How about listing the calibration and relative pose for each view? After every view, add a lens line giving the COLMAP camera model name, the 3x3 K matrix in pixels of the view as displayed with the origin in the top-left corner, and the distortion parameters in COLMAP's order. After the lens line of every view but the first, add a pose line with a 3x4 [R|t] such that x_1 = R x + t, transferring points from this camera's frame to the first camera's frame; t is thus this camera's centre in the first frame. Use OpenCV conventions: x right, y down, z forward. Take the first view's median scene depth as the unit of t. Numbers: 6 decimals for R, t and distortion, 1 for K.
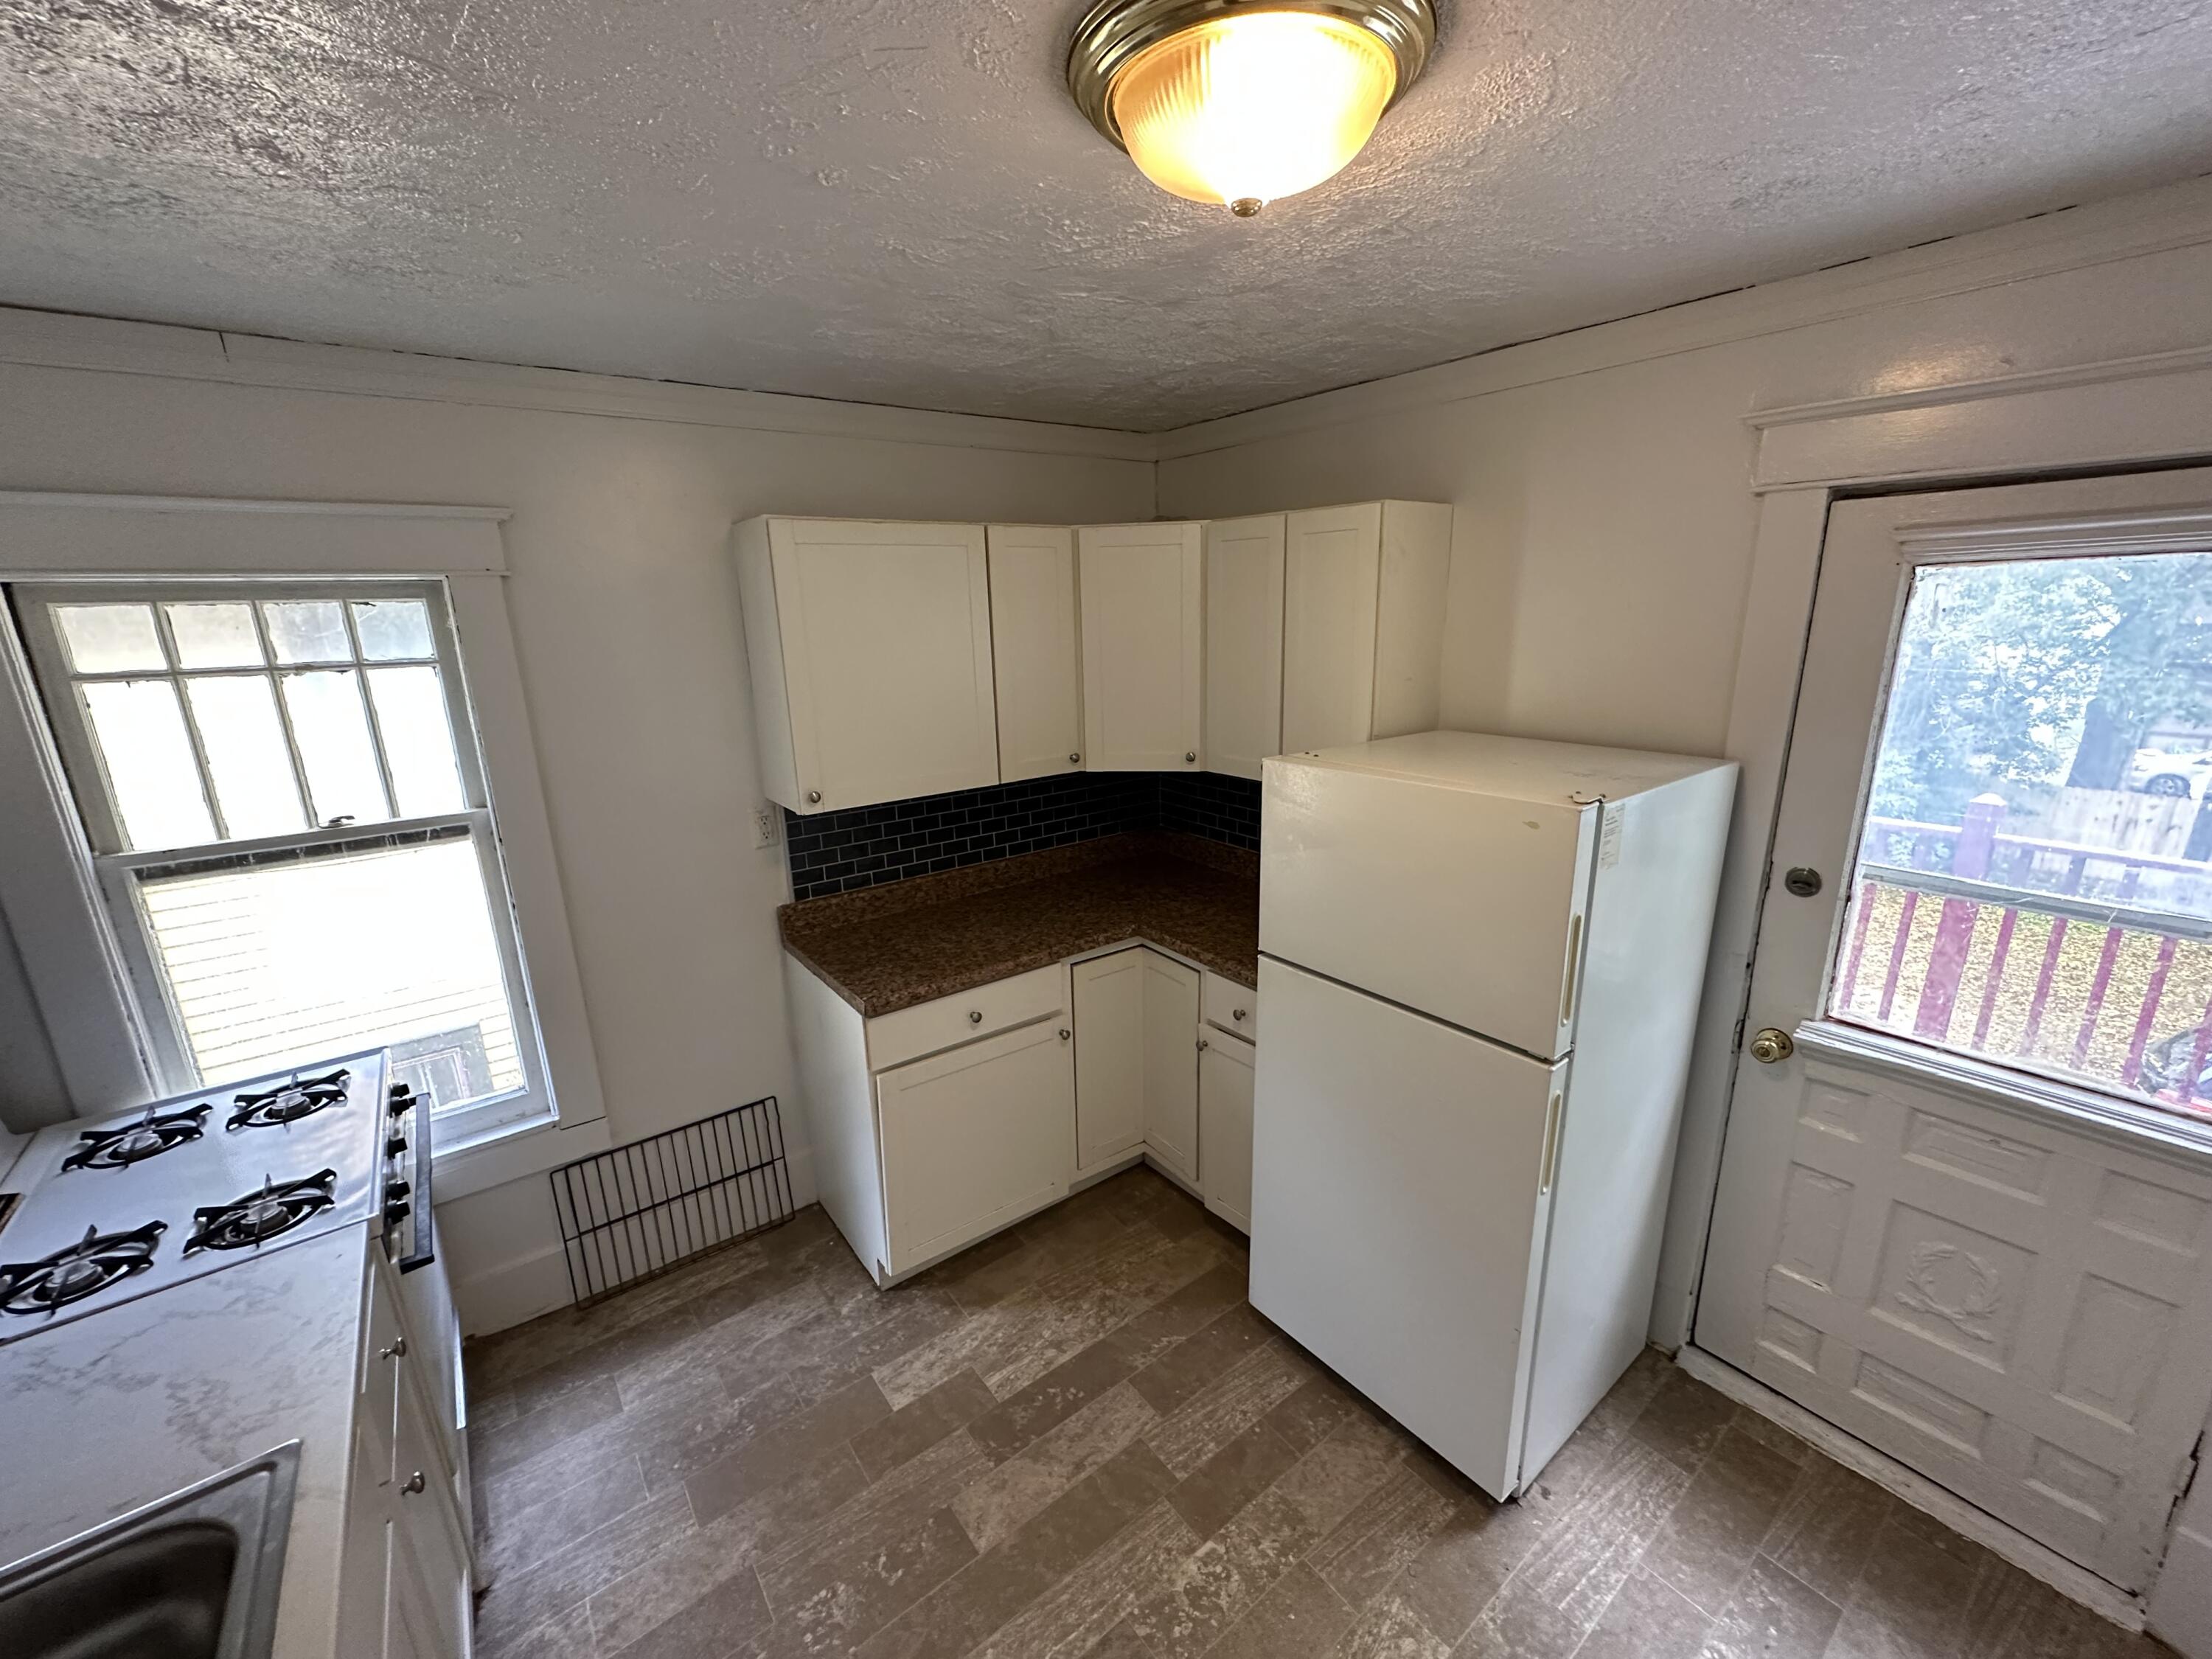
lens RADIAL K [[880.4, 0, 1109.0], [0, 880.4, 831.7], [0, 0, 1]] dist [-0.002732, -0.000065]
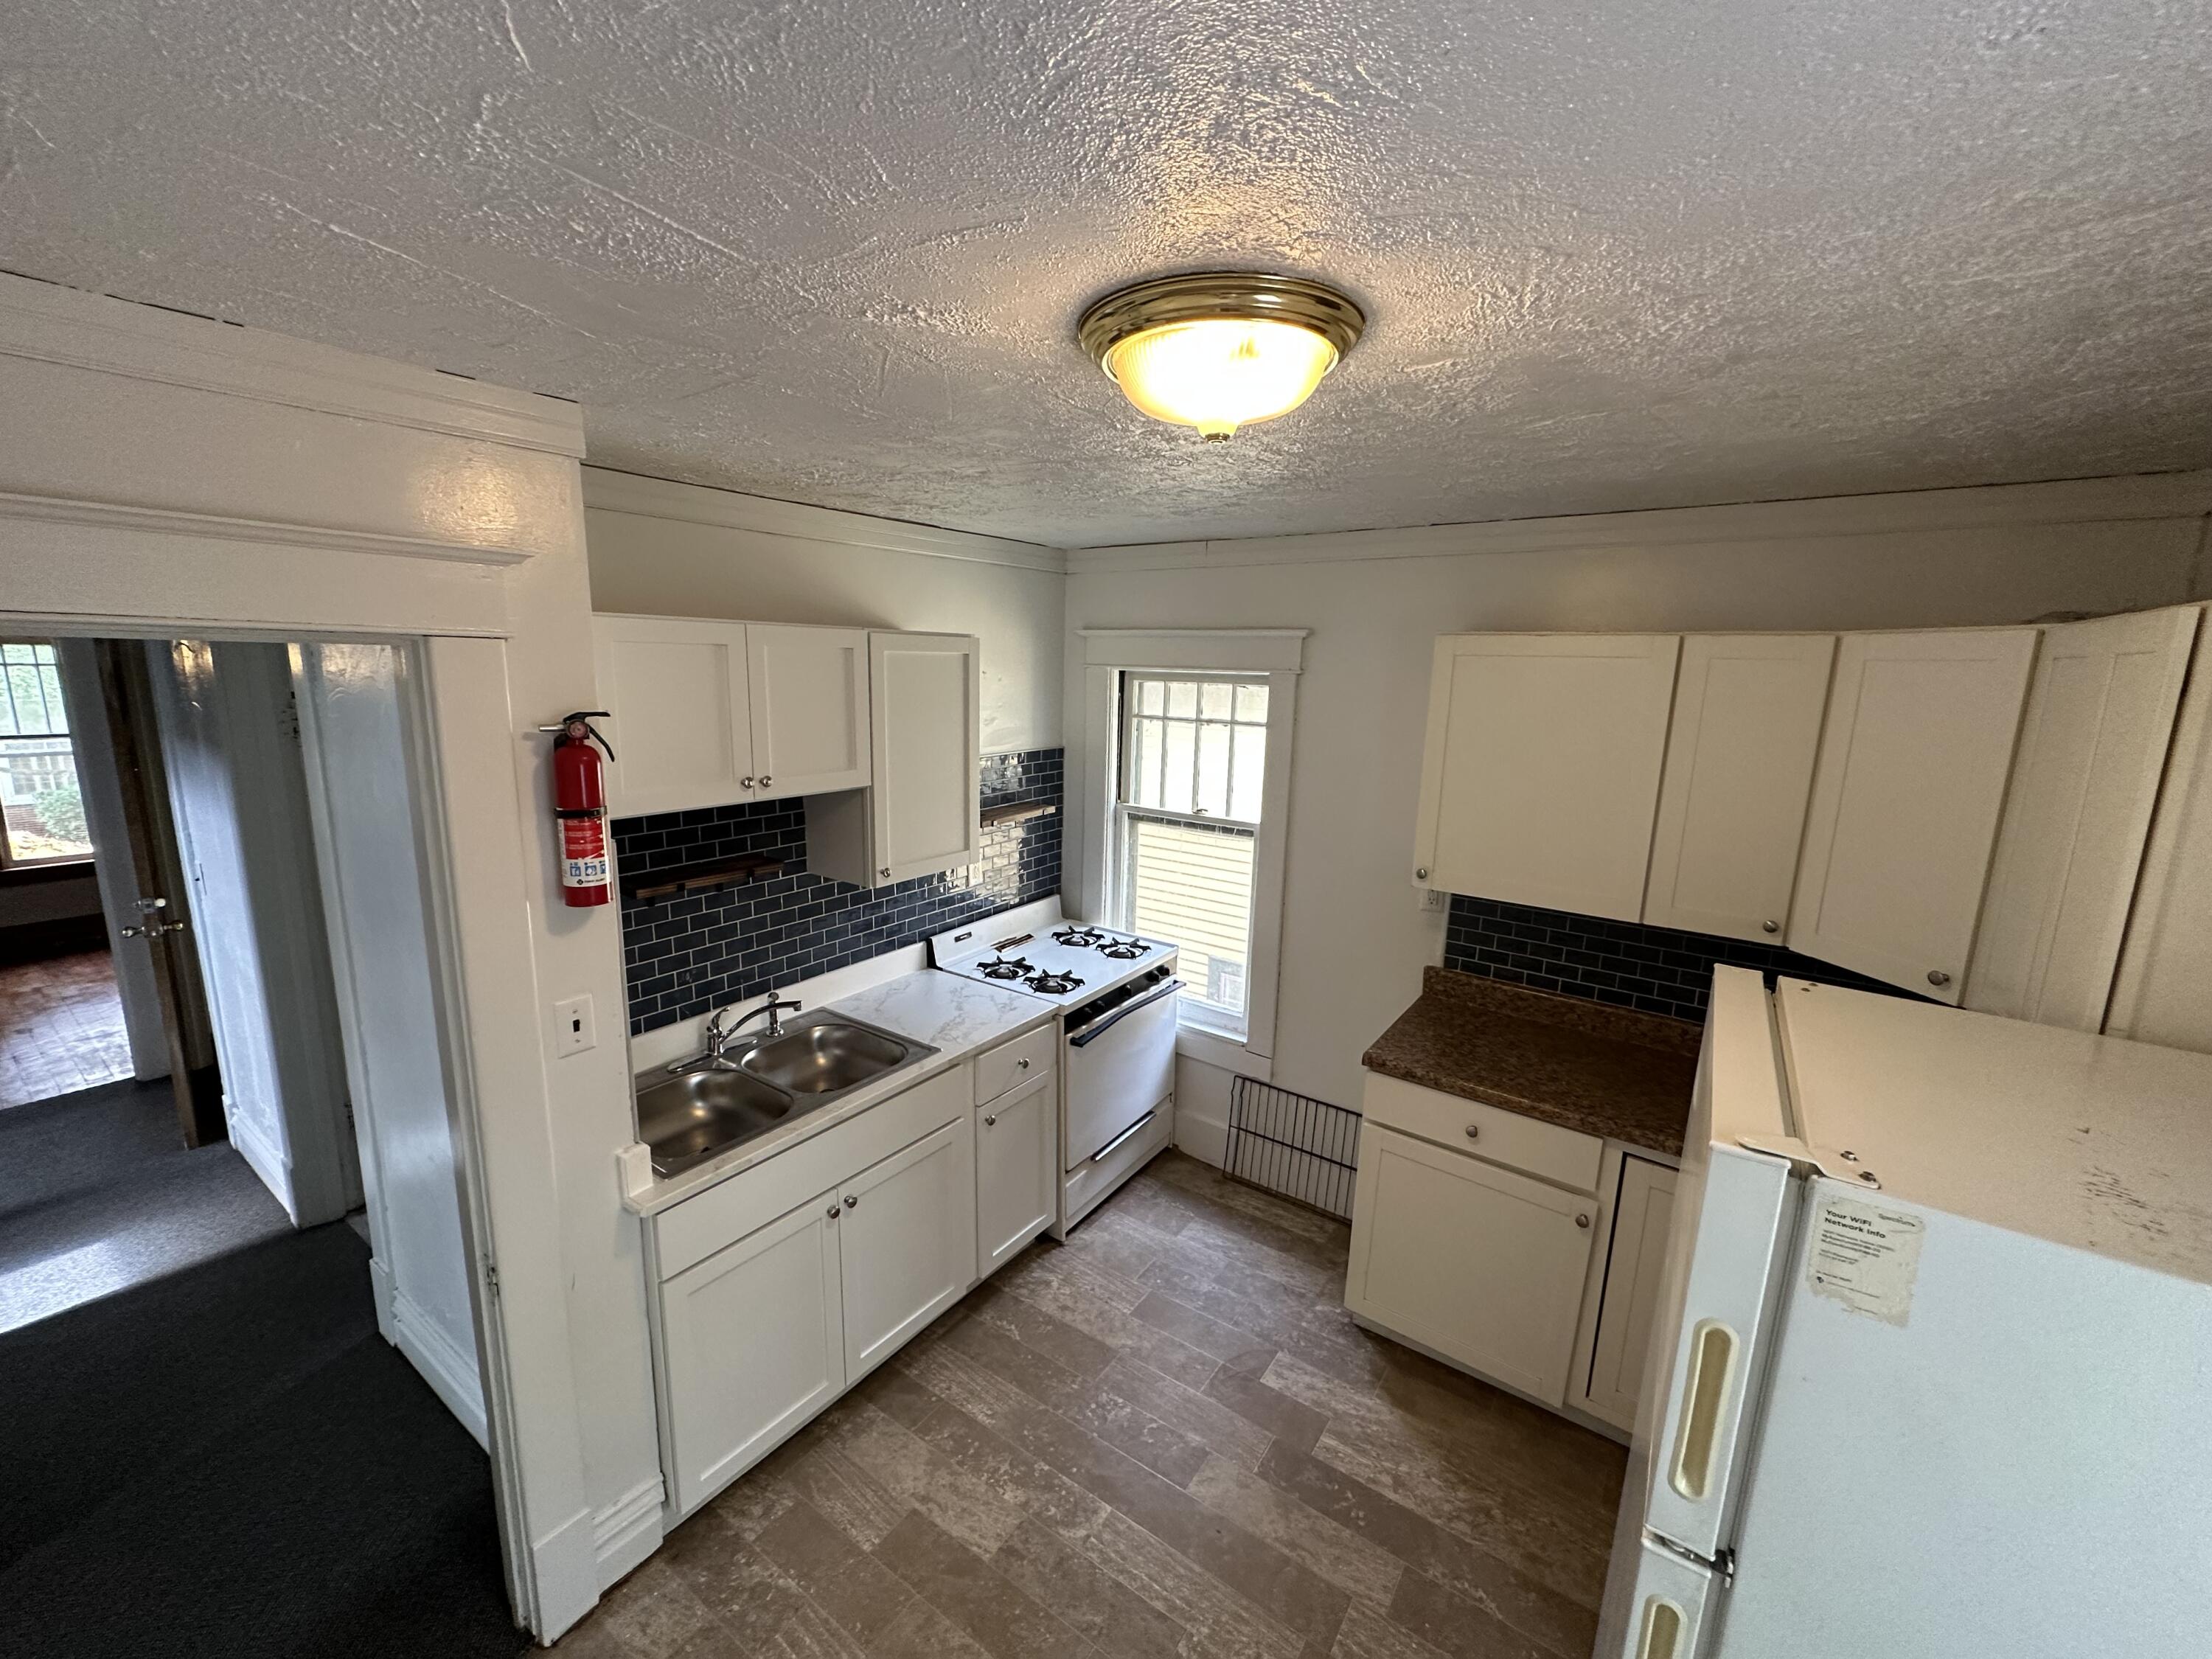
lens RADIAL K [[880.4, 0, 1105.0], [0, 880.4, 833.1], [0, 0, 1]] dist [-0.002732, -0.000065]
pose [[0.299919, 0.210130, -0.930534, 0.609192], [-0.274957, 0.953085, 0.126602, -0.125486], [0.913481, 0.217887, 0.343625, 0.238415]]
